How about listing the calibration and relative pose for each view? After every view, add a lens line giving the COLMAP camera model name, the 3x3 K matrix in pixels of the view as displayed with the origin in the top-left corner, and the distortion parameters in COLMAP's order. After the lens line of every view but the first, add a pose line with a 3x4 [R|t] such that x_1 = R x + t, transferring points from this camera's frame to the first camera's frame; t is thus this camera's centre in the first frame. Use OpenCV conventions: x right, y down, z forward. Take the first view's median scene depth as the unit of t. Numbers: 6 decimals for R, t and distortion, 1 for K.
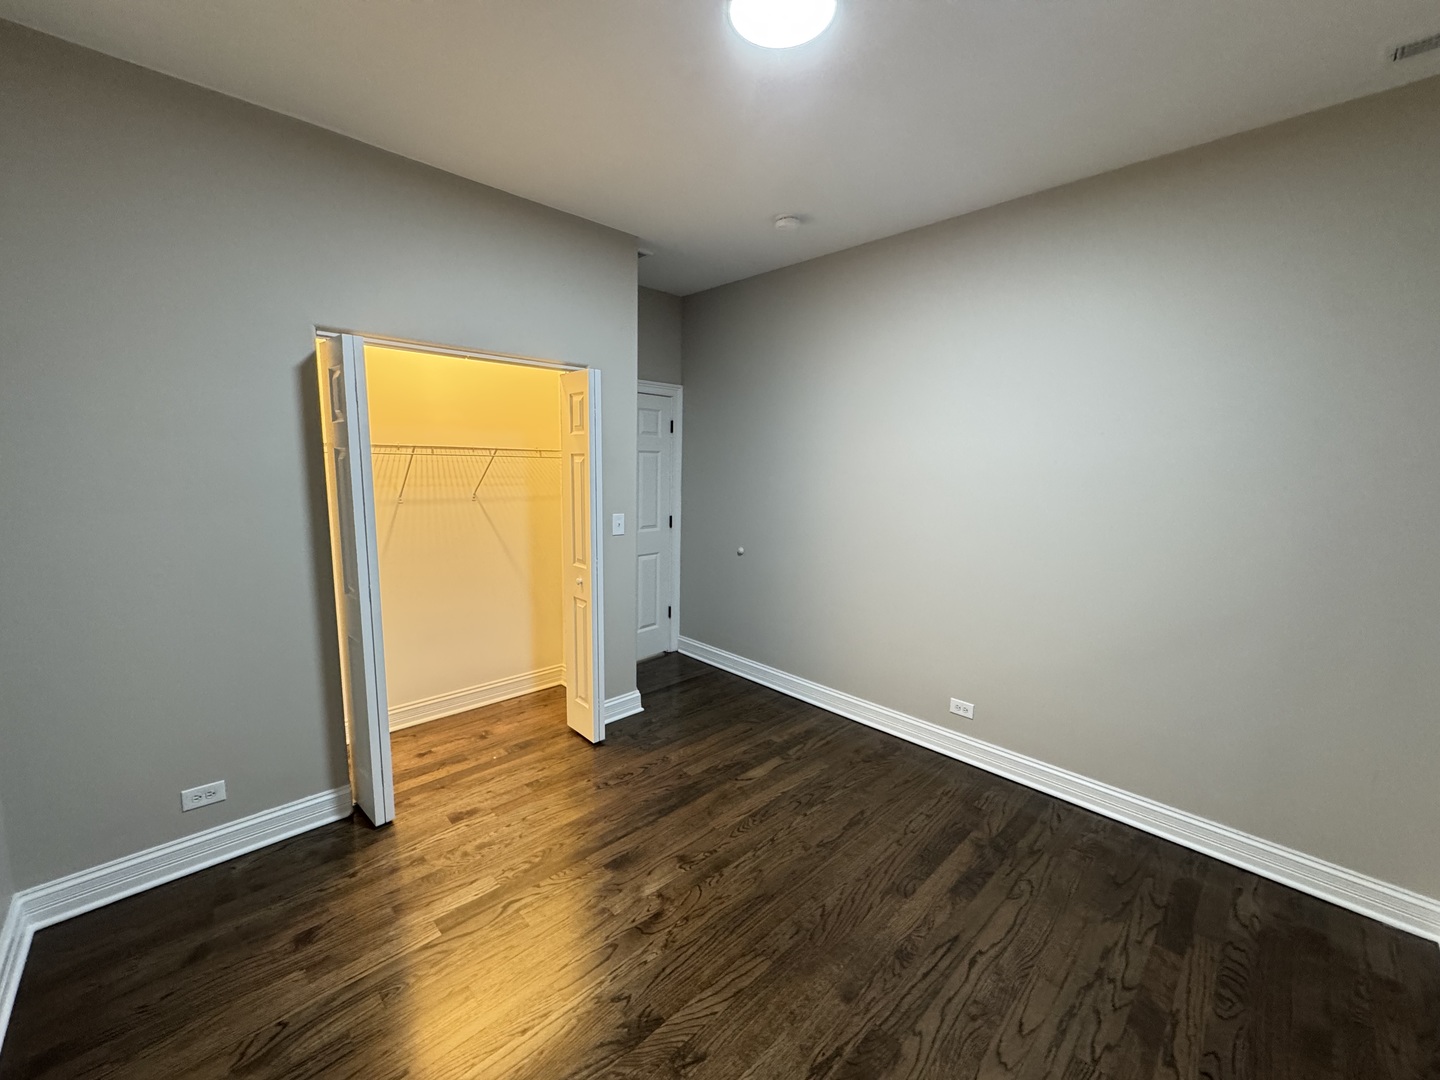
lens RADIAL K [[577.0, 0, 710.2], [0, 577.0, 536.6], [0, 0, 1]] dist [-0.003488, -0.000132]
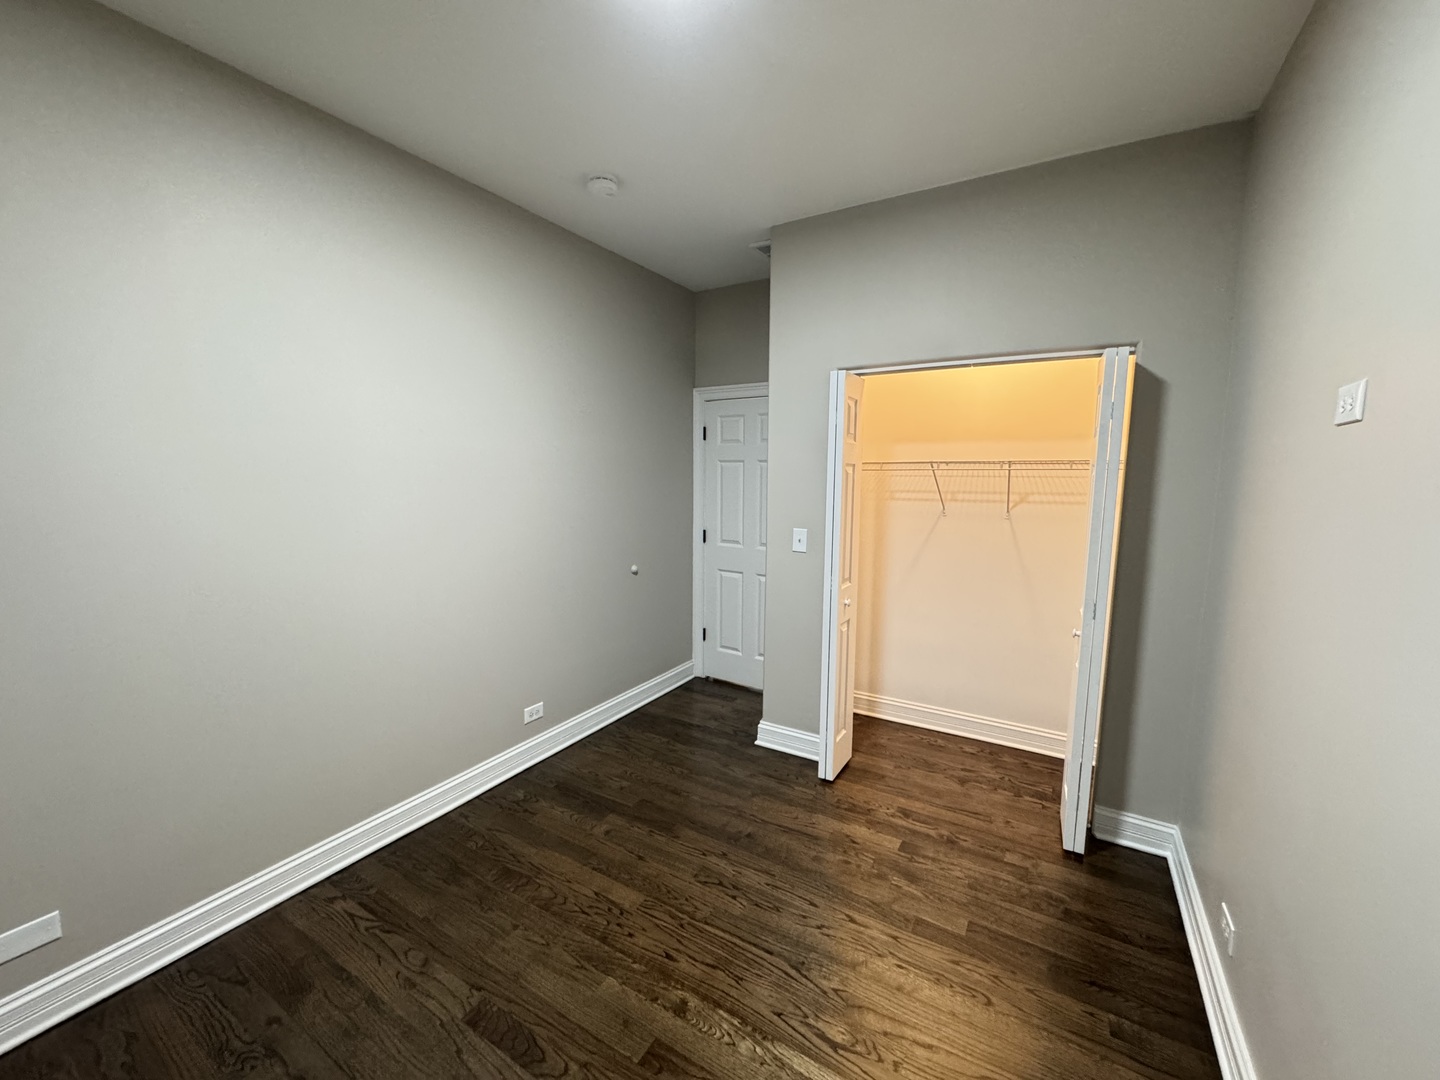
lens RADIAL K [[577.0, 0, 718.3], [0, 577.0, 545.8], [0, 0, 1]] dist [-0.003488, -0.000132]
pose [[0.256834, 0.110679, -0.960097, 0.360253], [-0.127093, 0.988662, 0.079974, -0.035845], [0.958062, 0.101481, 0.267989, 0.327305]]
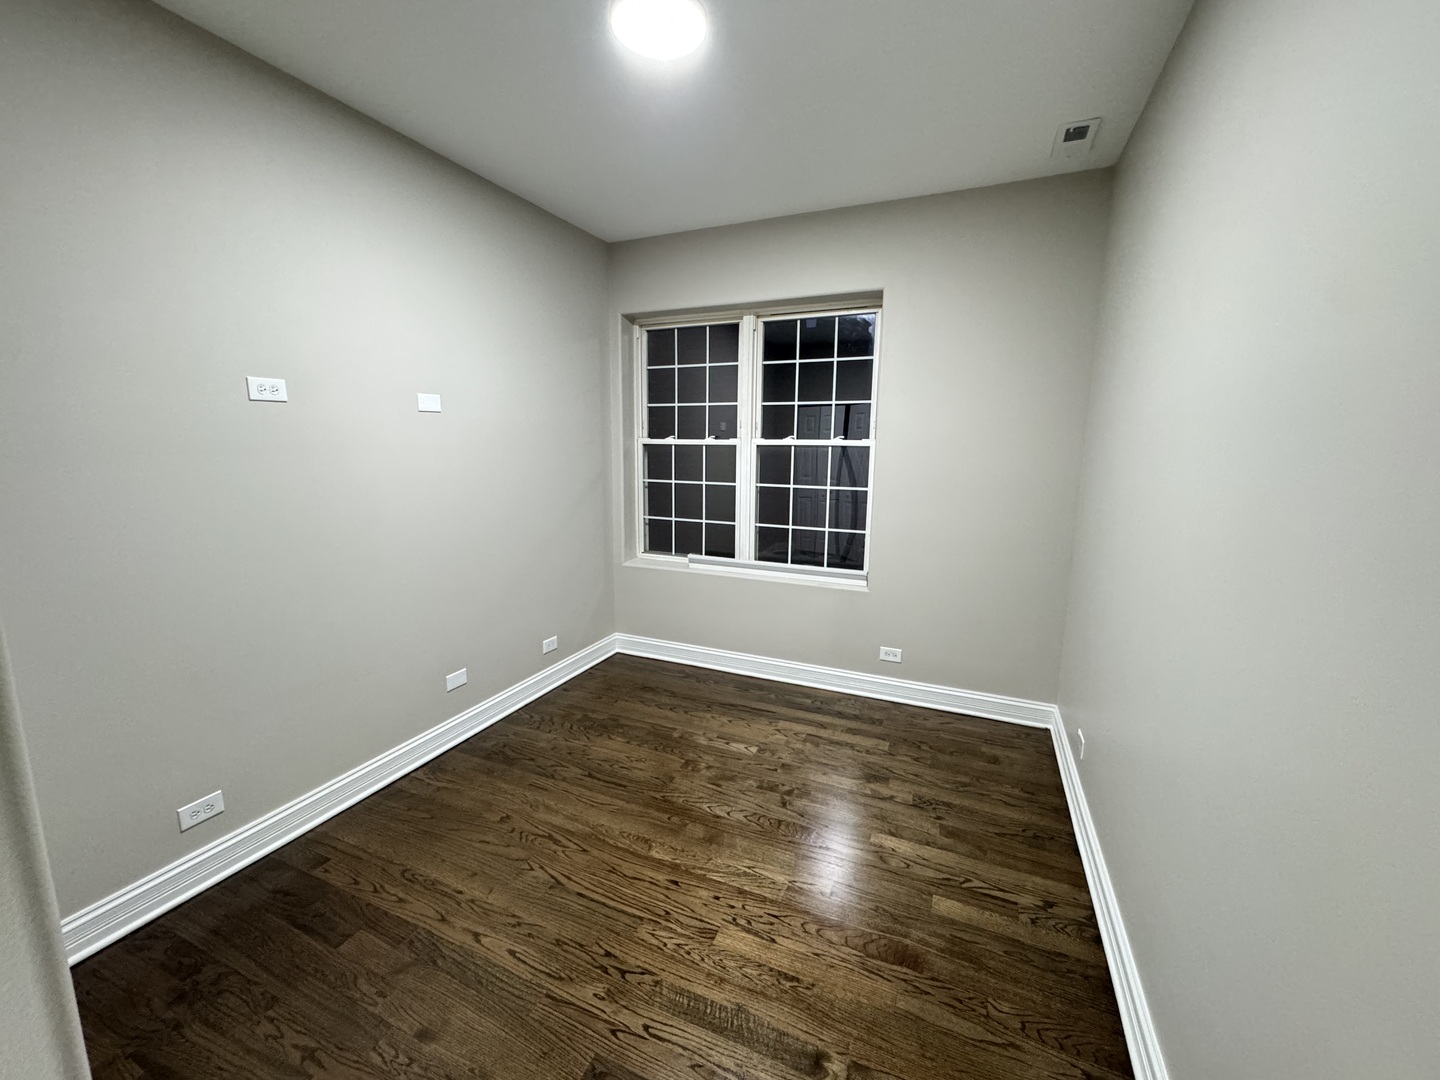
lens RADIAL K [[577.0, 0, 722.7], [0, 577.0, 538.2], [0, 0, 1]] dist [-0.003488, -0.000132]
pose [[-0.379643, -0.166397, 0.910046, -0.711868], [0.105838, 0.969421, 0.221406, -0.075738], [-0.919059, 0.180373, -0.350423, 0.586362]]
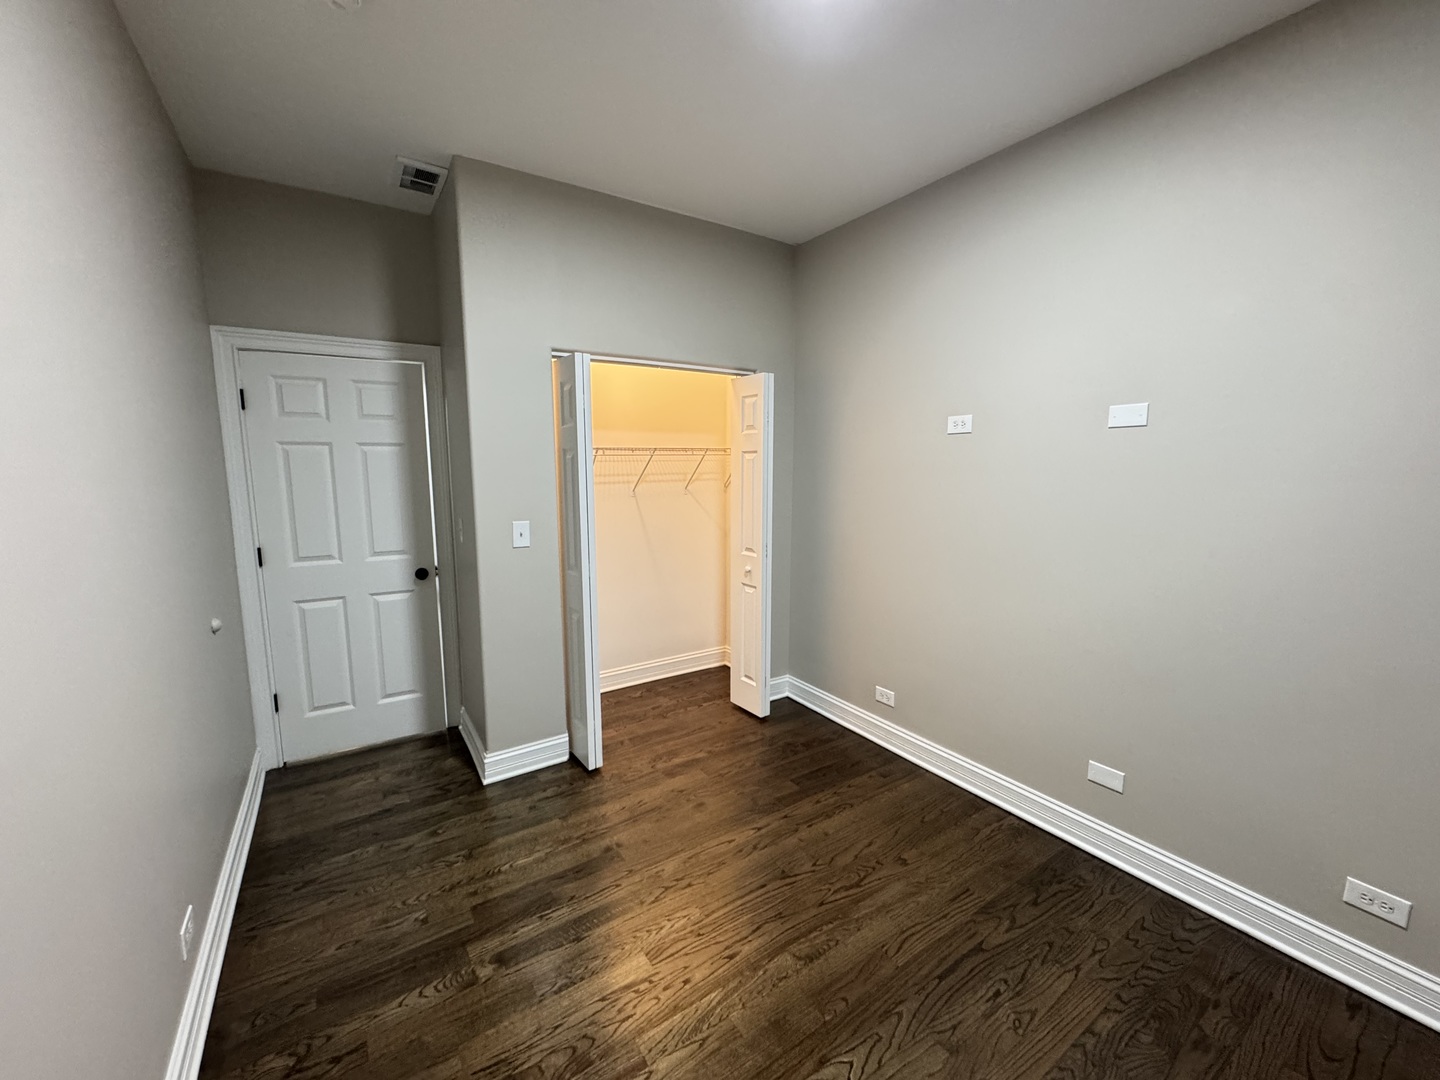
lens RADIAL K [[577.0, 0, 719.8], [0, 577.0, 545.3], [0, 0, 1]] dist [-0.003488, -0.000132]
pose [[0.983475, 0.012108, -0.180641, -0.083785], [-0.008566, 0.999756, 0.020377, 0.010650], [0.180843, -0.018493, 0.983338, -0.080329]]
